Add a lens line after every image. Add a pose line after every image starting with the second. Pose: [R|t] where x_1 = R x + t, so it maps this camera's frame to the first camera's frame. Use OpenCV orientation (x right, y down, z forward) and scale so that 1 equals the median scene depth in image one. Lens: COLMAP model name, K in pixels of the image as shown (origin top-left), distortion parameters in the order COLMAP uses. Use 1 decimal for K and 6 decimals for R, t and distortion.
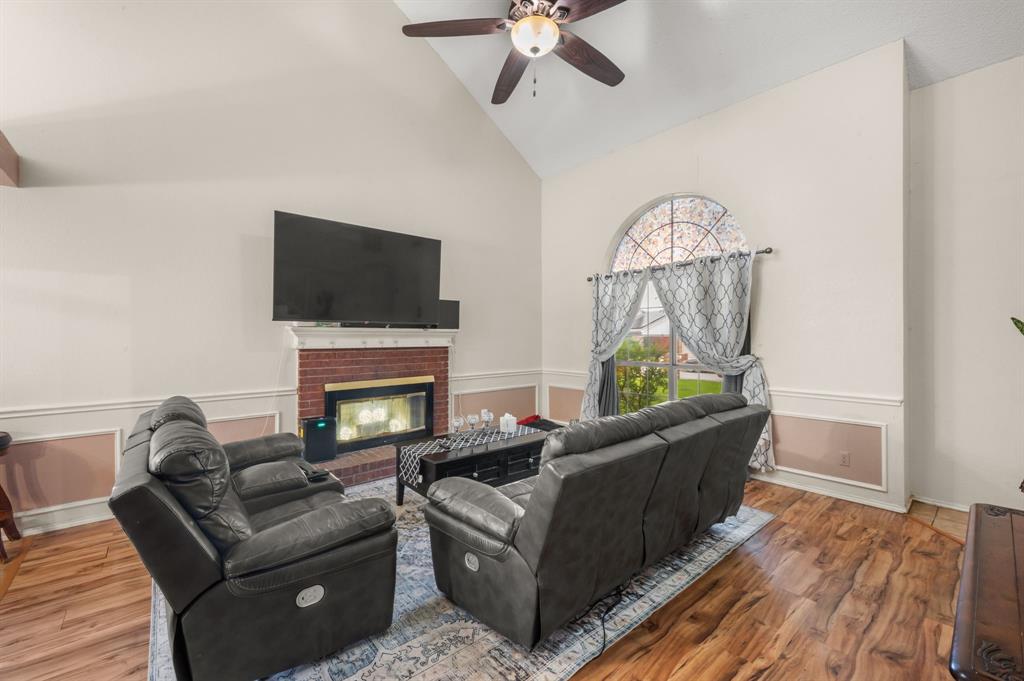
lens RADIAL K [[421.7, 0, 510.8], [0, 421.7, 336.1], [0, 0, 1]] dist [0.003055, -0.000909]
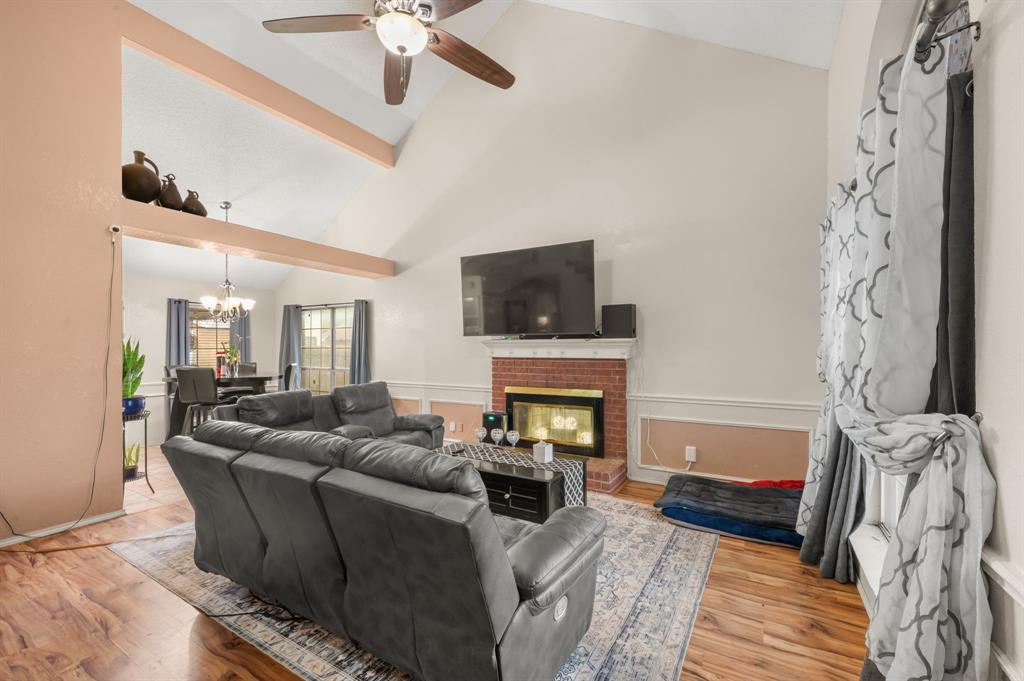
lens RADIAL K [[421.7, 0, 513.6], [0, 421.7, 345.1], [0, 0, 1]] dist [0.003055, -0.000909]
pose [[0.319800, -0.005134, -0.947471, 1.044431], [0.005021, 0.999980, -0.003724, -0.001202], [0.947472, -0.003566, 0.319820, 0.924523]]
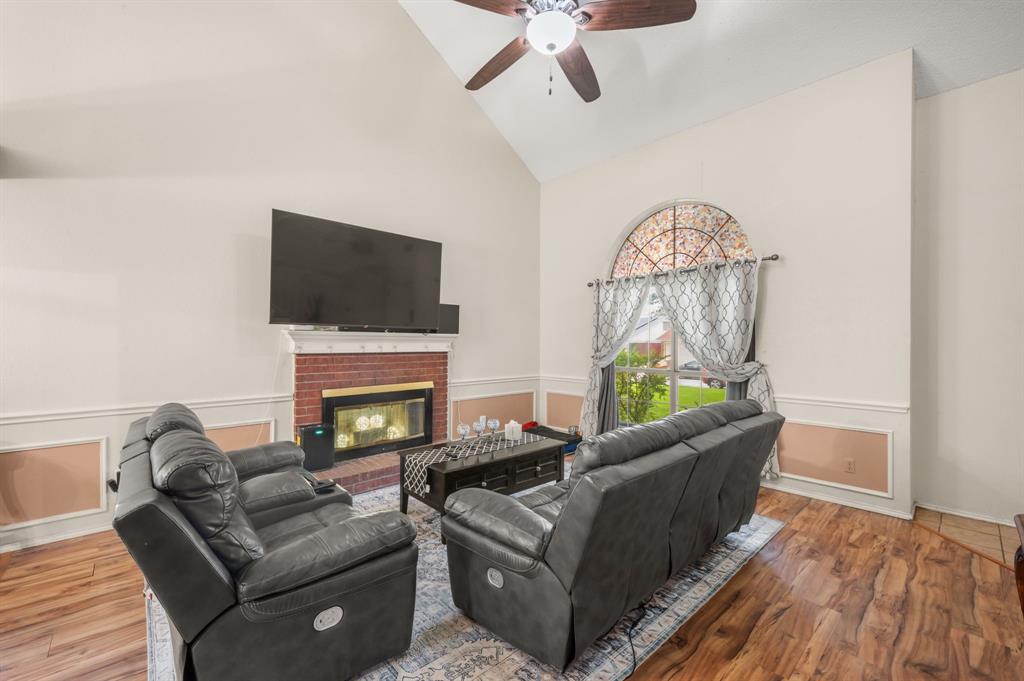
lens RADIAL K [[421.7, 0, 510.6], [0, 421.7, 341.8], [0, 0, 1]] dist [0.003055, -0.000909]
pose [[0.999366, 0.006134, 0.035062, -0.066037], [-0.006167, 0.999981, 0.000830, 0.000184], [-0.035057, -0.001046, 0.999385, 0.032103]]
